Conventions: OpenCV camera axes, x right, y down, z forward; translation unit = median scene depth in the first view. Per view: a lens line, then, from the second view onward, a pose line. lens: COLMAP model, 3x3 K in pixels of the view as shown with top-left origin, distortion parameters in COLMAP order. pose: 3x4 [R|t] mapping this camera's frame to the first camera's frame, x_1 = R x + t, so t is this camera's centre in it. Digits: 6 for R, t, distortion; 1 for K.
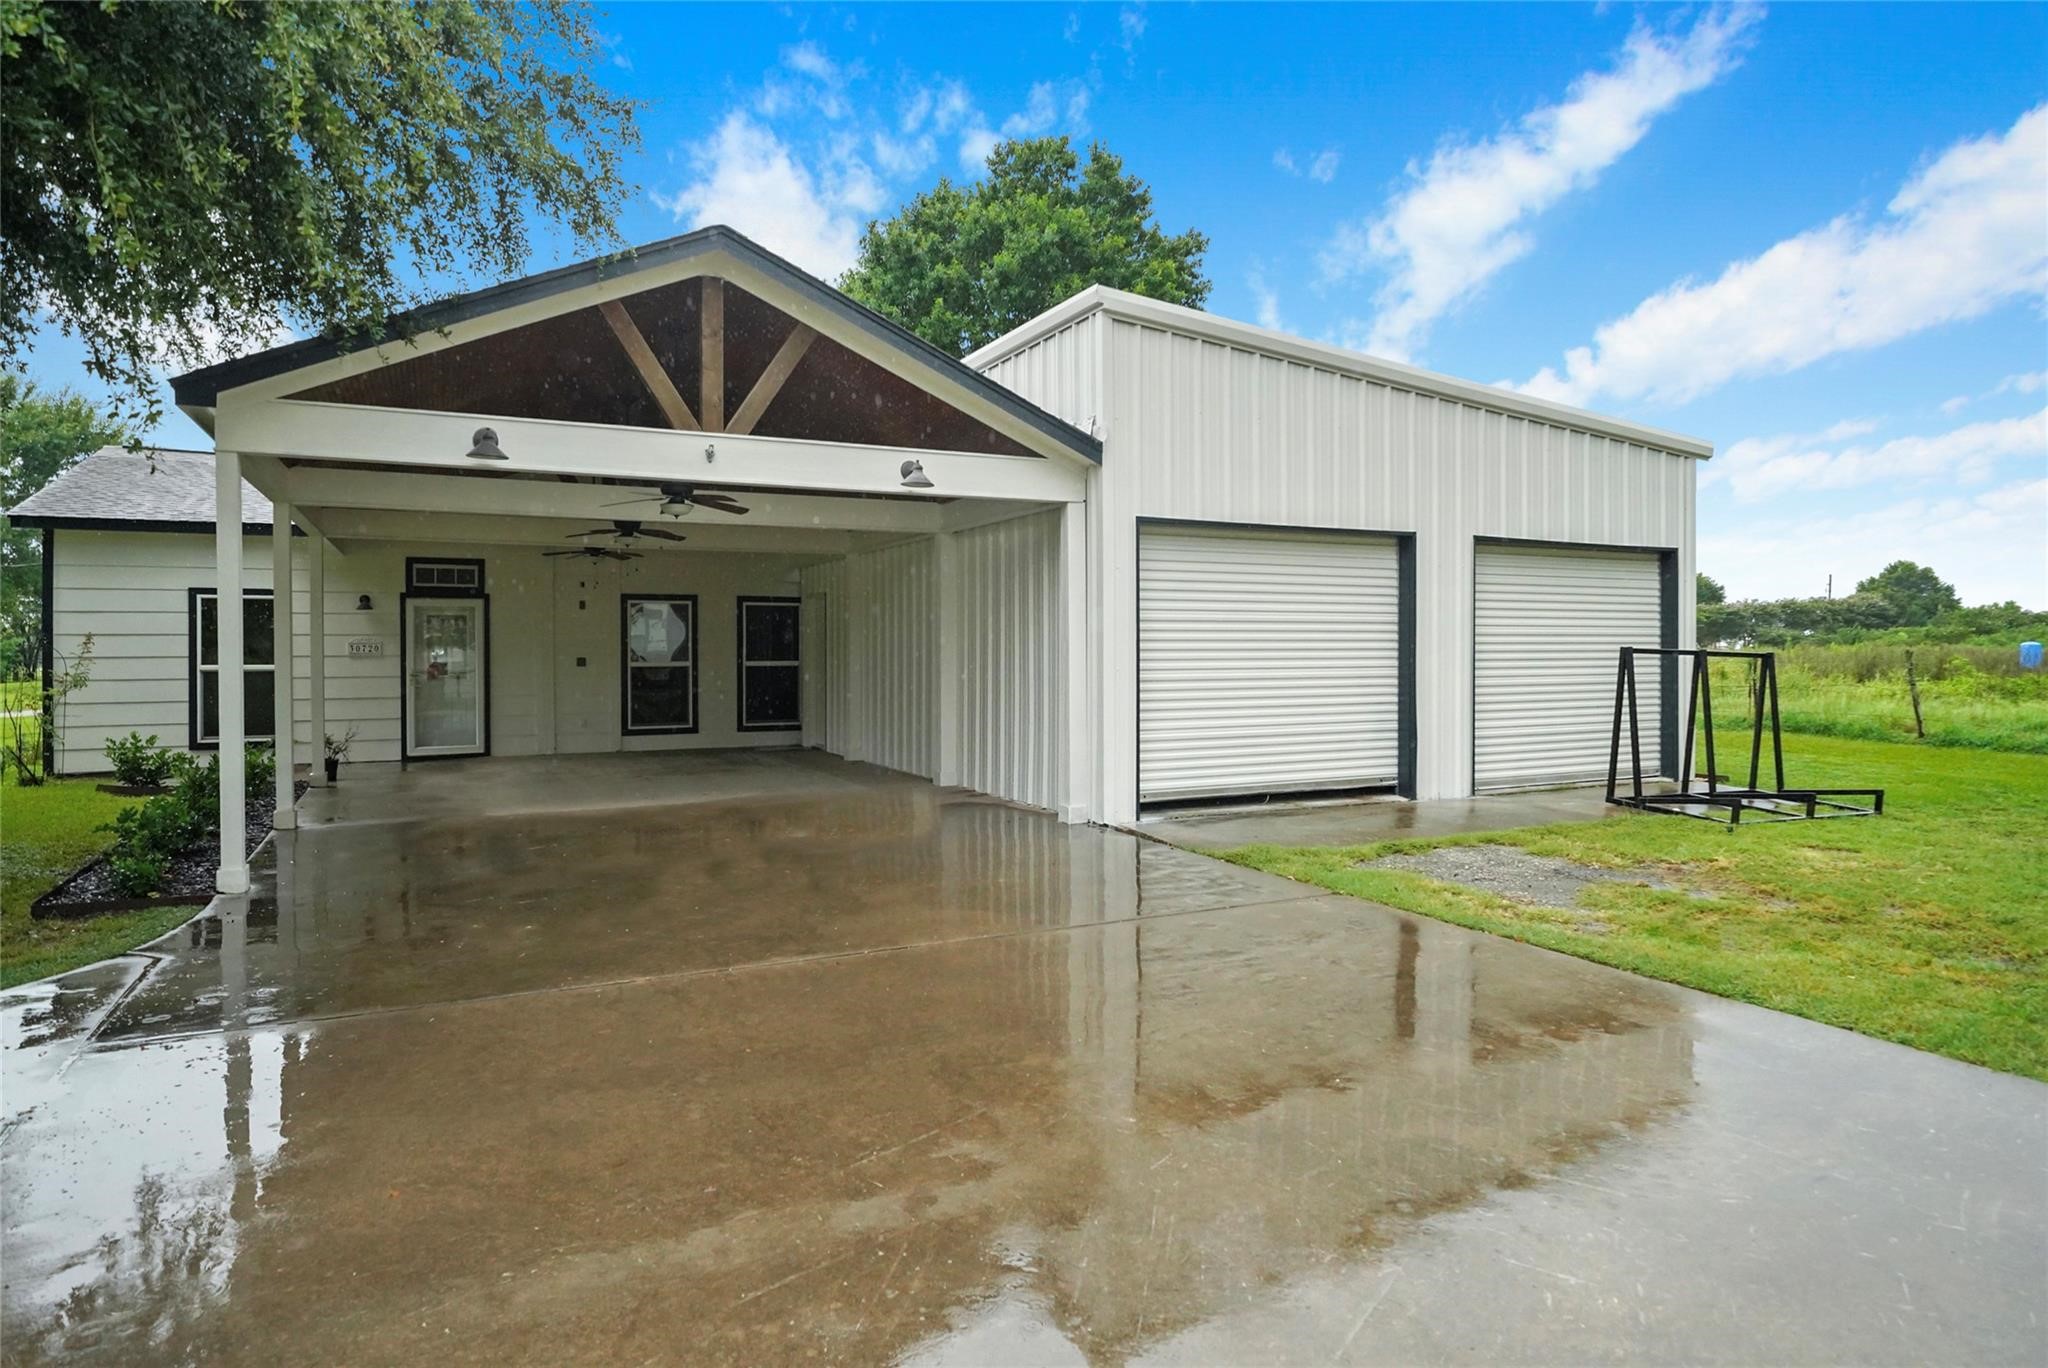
lens RADIAL K [[1138.6, 0, 1024.0], [0, 1138.6, 684.0], [0, 0, 1]] dist [-0.014819, -0.000187]
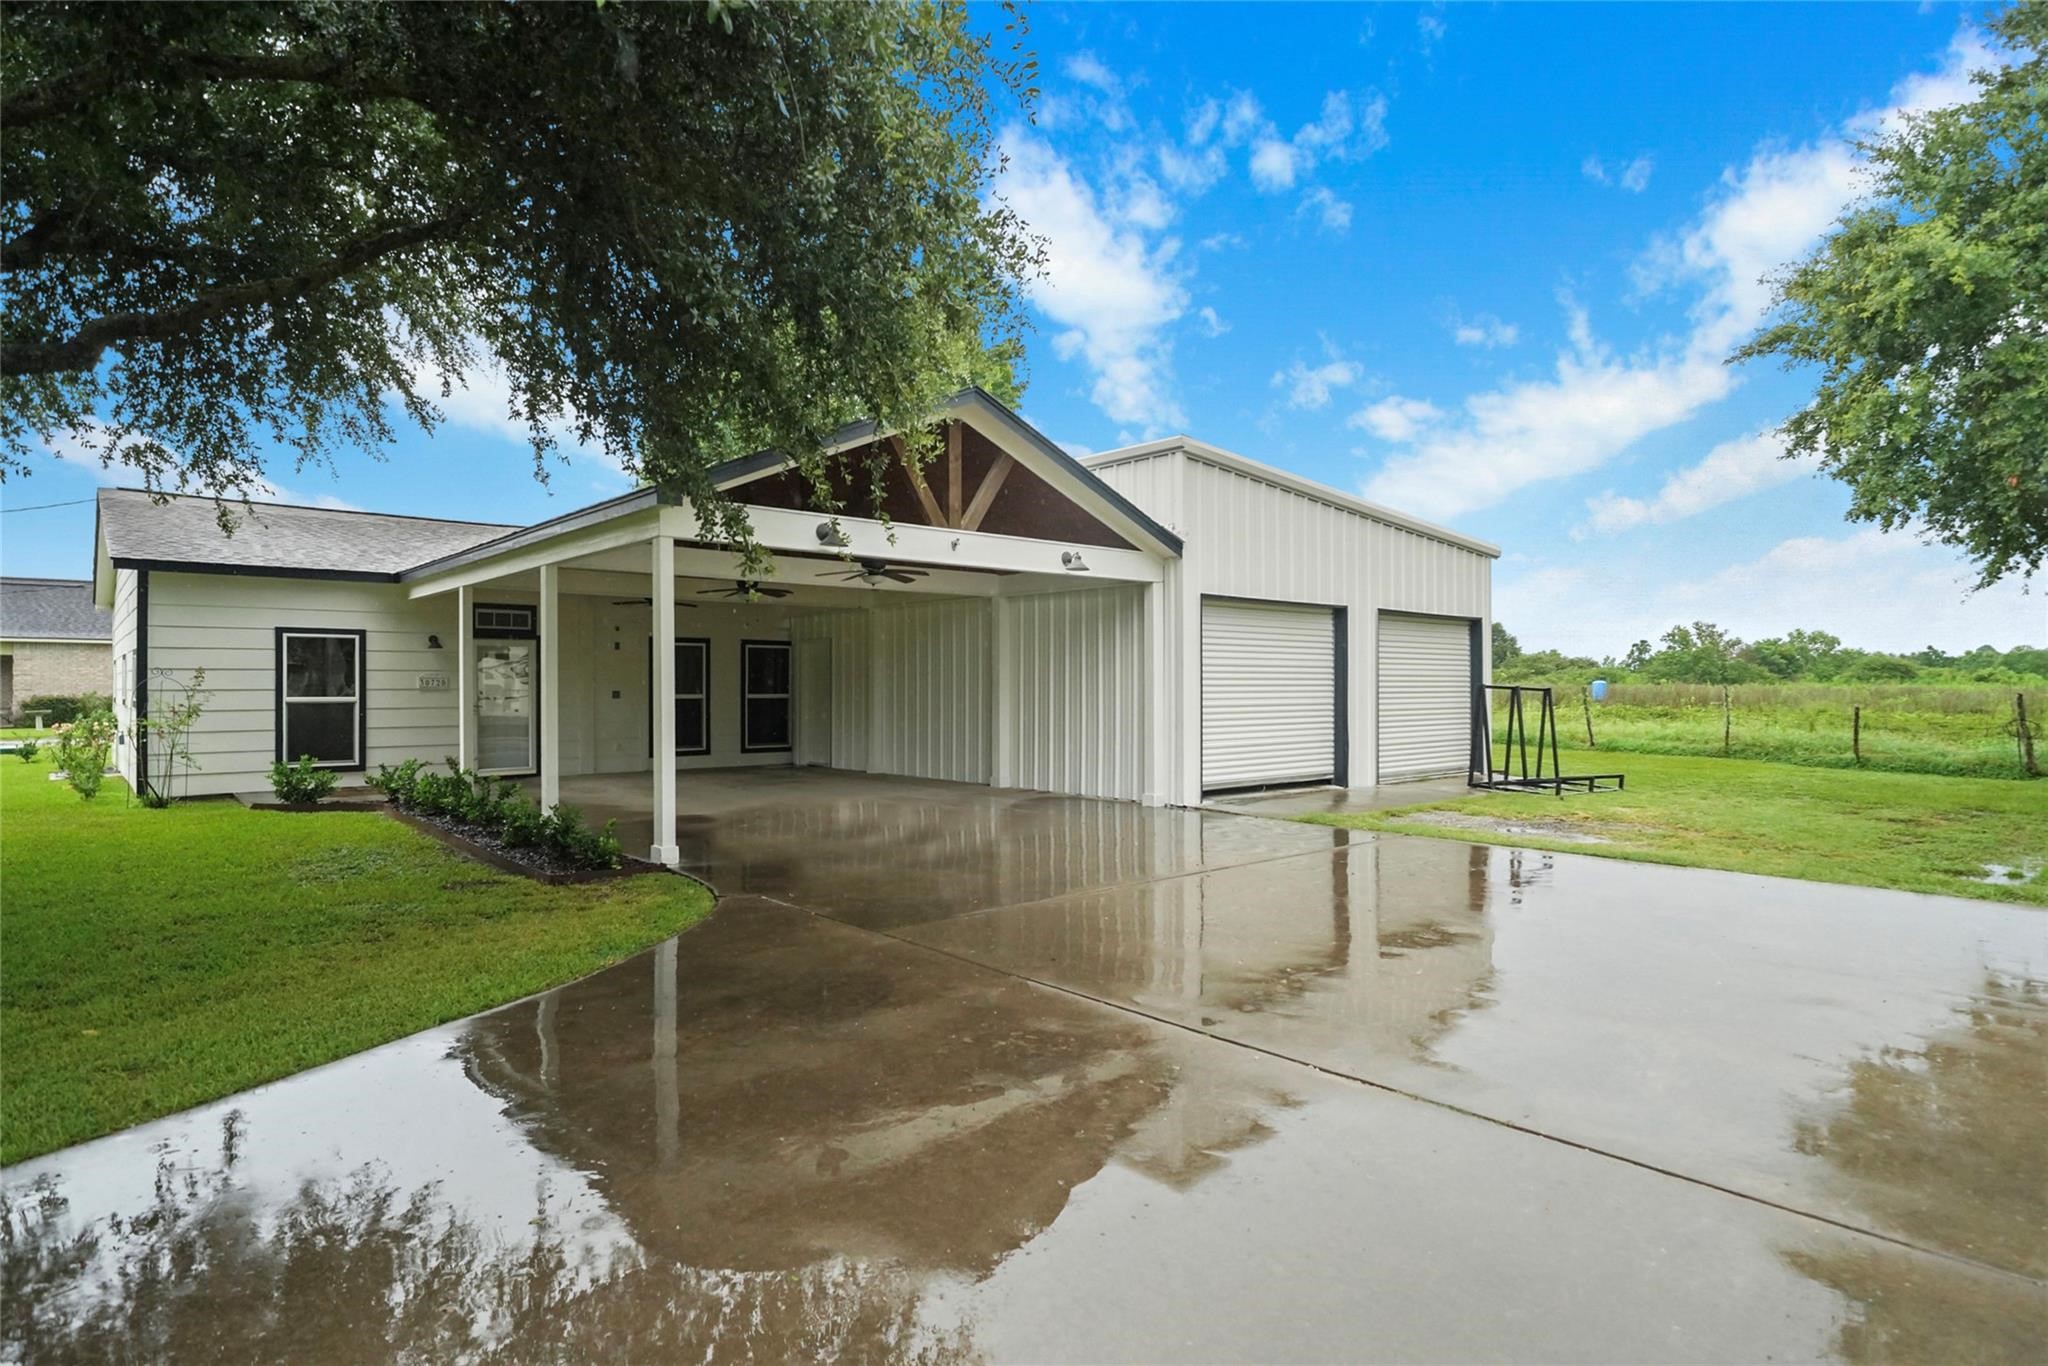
lens RADIAL K [[1015.5, 0, 1018.6], [0, 1015.5, 702.0], [0, 0, 1]] dist [-0.002006, -0.000189]
pose [[0.972736, -0.001696, 0.231907, -0.369775], [0.004924, 0.999899, -0.013338, 0.006505], [-0.231861, 0.014116, 0.972646, -0.176502]]
